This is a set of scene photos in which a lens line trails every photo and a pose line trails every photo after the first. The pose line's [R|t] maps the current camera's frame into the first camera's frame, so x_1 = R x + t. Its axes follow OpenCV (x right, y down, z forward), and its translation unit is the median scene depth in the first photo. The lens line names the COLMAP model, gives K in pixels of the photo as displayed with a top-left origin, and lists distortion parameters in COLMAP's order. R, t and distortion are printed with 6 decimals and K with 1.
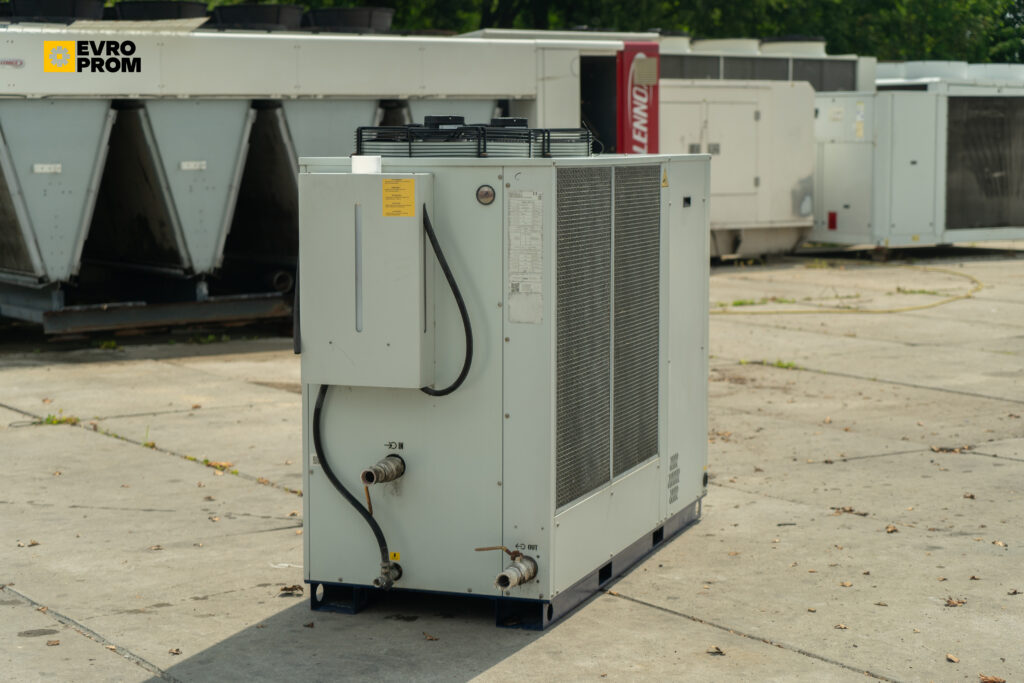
lens RADIAL K [[1940.9, 0, 512.0], [0, 1940.9, 341.5], [0, 0, 1]] dist [0.021018, -0.077162]
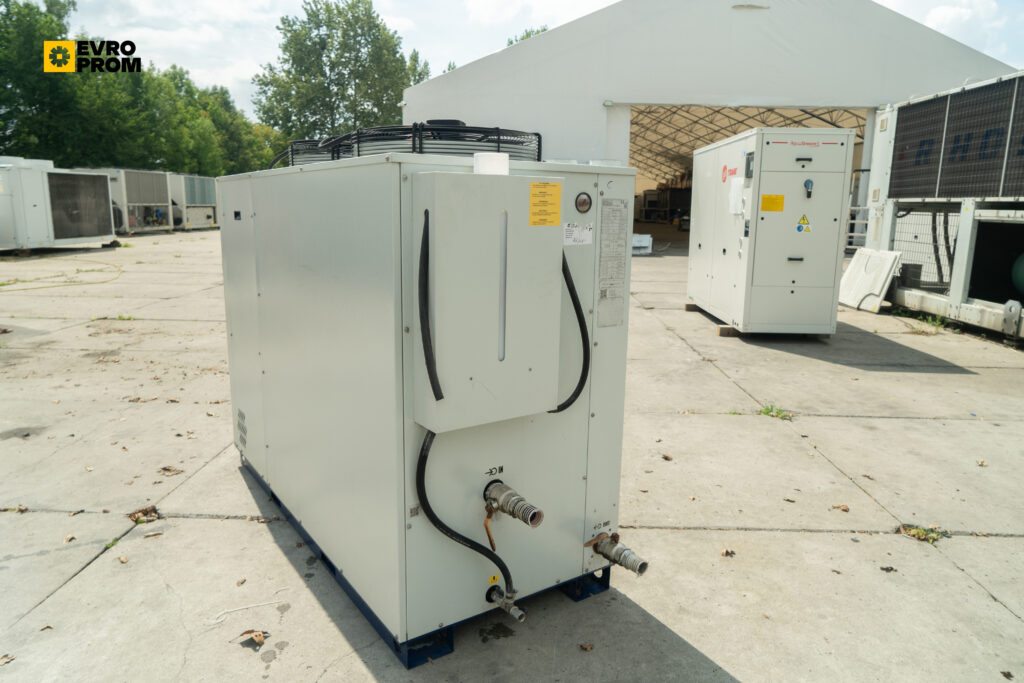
lens RADIAL K [[679.3, 0, 512.0], [0, 679.3, 341.5], [0, 0, 1]] dist [-0.027597, -0.000220]
pose [[0.578029, -0.147510, 0.802573, -0.260284], [0.067148, 0.988788, 0.133374, -0.043830], [-0.813249, -0.023202, 0.581453, 0.668693]]
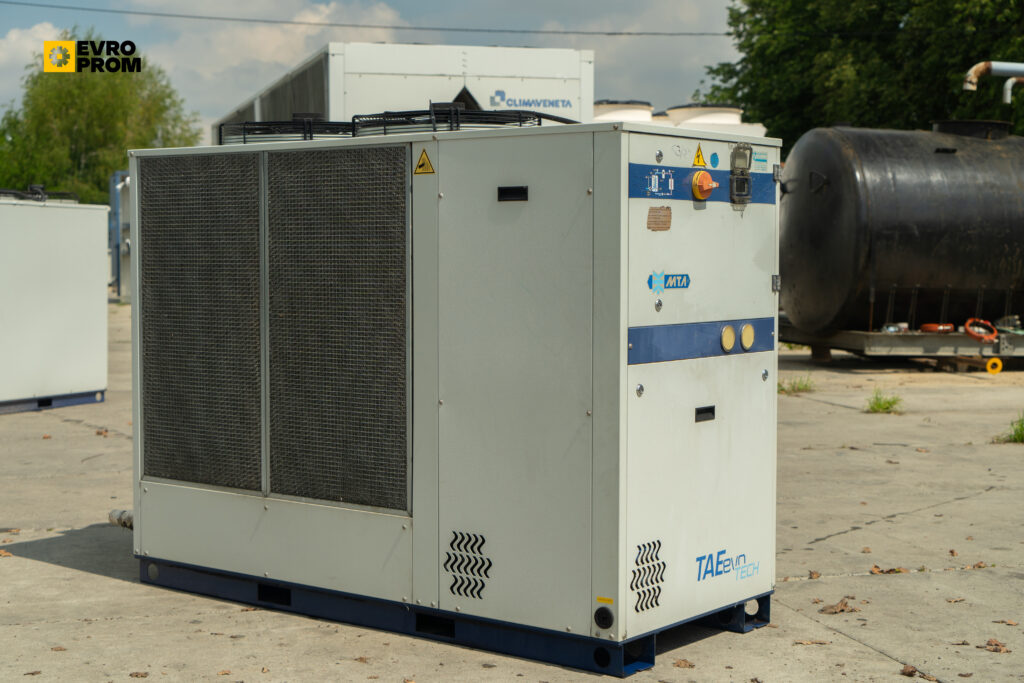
lens RADIAL K [[1607.8, 0, 512.0], [0, 1607.8, 341.5], [0, 0, 1]] dist [-0.020008, -0.016236]
pose [[-0.303254, 0.059093, -0.951076, 0.660535], [-0.097616, 0.990898, 0.092692, -0.073594], [0.947897, 0.120950, -0.294725, 1.187574]]
